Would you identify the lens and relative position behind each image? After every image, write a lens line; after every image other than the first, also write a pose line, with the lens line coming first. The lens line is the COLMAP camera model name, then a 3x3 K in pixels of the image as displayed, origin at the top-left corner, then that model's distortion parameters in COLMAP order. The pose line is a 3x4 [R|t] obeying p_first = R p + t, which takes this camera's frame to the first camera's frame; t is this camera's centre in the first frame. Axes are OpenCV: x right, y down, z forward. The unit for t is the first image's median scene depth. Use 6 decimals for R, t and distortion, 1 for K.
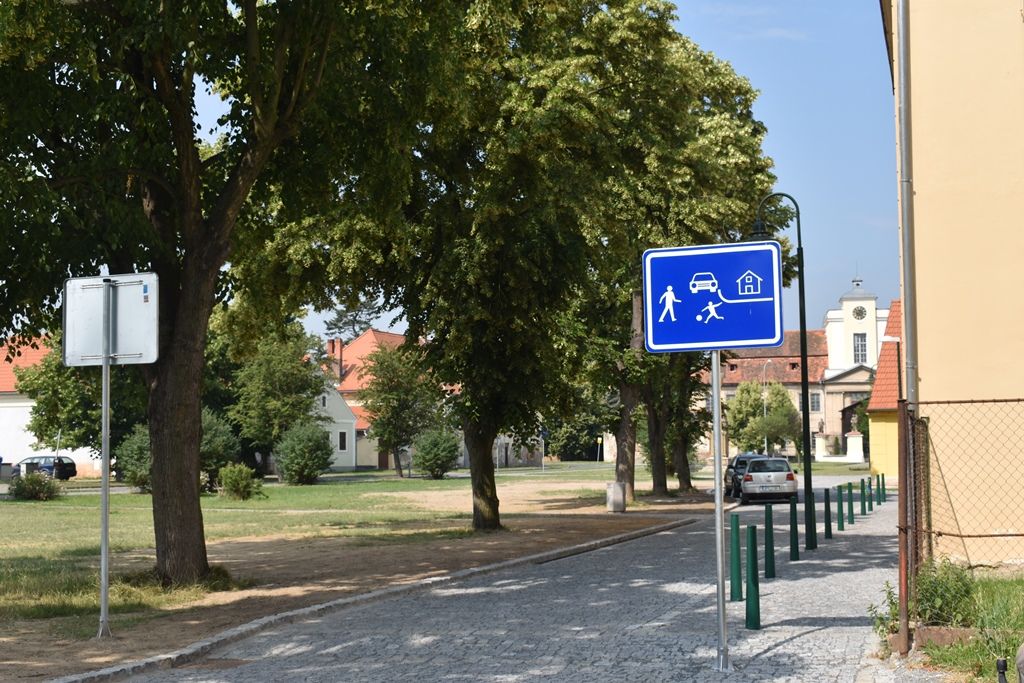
lens RADIAL K [[1420.4, 0, 512.0], [0, 1420.4, 341.5], [0, 0, 1]] dist [-0.006621, -0.001719]
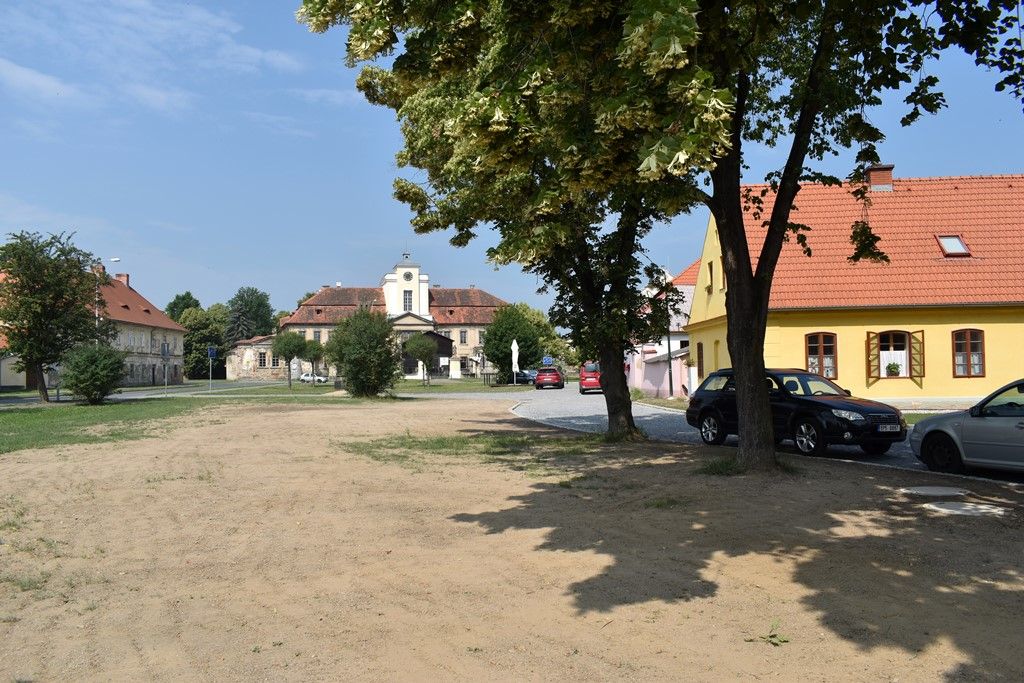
lens RADIAL K [[781.2, 0, 512.0], [0, 781.2, 341.5], [0, 0, 1]] dist [-0.075229, -0.001922]
pose [[0.893044, 0.013964, 0.449753, -0.034308], [-0.030475, 0.999100, 0.029493, 0.038845], [-0.448936, -0.040045, 0.892666, 0.476359]]
